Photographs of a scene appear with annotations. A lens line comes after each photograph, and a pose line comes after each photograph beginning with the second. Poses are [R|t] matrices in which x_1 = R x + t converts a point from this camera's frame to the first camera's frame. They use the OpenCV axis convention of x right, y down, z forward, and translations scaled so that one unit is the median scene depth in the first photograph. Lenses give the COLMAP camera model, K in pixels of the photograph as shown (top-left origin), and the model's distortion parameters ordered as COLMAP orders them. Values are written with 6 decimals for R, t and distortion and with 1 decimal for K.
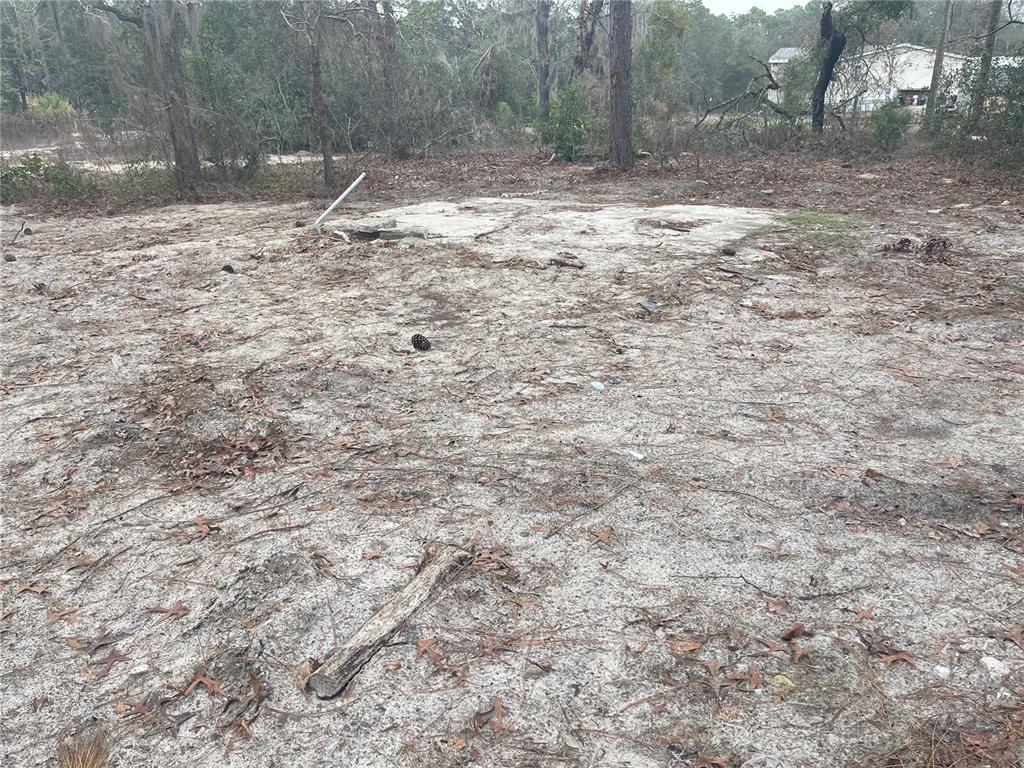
lens RADIAL K [[769.3, 0, 518.0], [0, 769.3, 386.0], [0, 0, 1]] dist [0.059204, -0.059590]
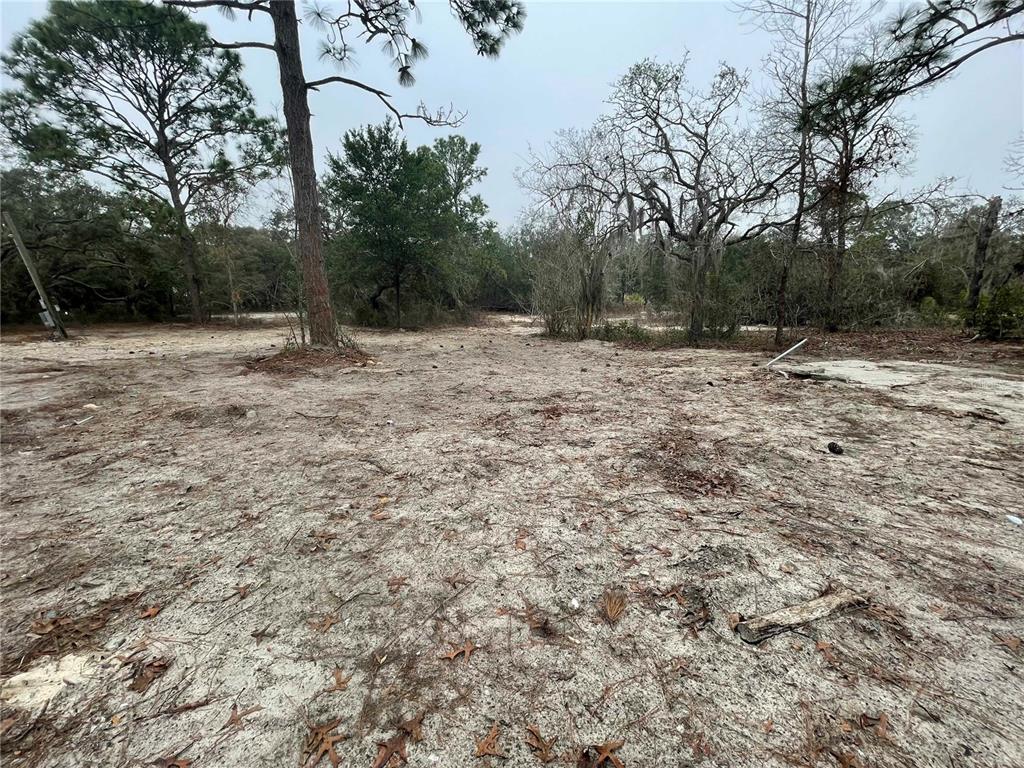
lens RADIAL K [[411.3, 0, 515.6], [0, 411.3, 389.0], [0, 0, 1]] dist [-0.001946, 0.000160]
pose [[0.703332, 0.154545, -0.693858, -0.033095], [-0.243987, 0.969269, -0.031431, 0.011745], [0.667678, 0.191399, 0.719425, -0.035249]]
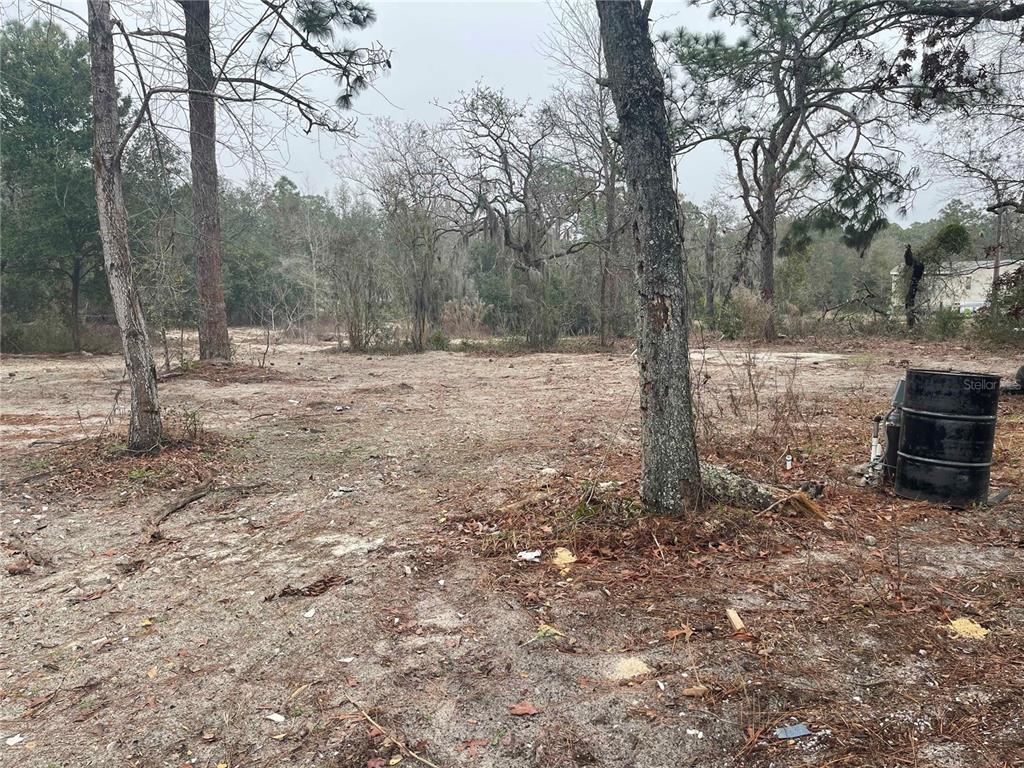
lens RADIAL K [[769.3, 0, 515.6], [0, 769.3, 386.9], [0, 0, 1]] dist [0.059204, -0.059590]
pose [[0.983488, 0.025560, -0.179157, -0.372406], [-0.067401, 0.970487, -0.231544, 0.872522], [0.167951, 0.239796, 0.956185, -2.470810]]
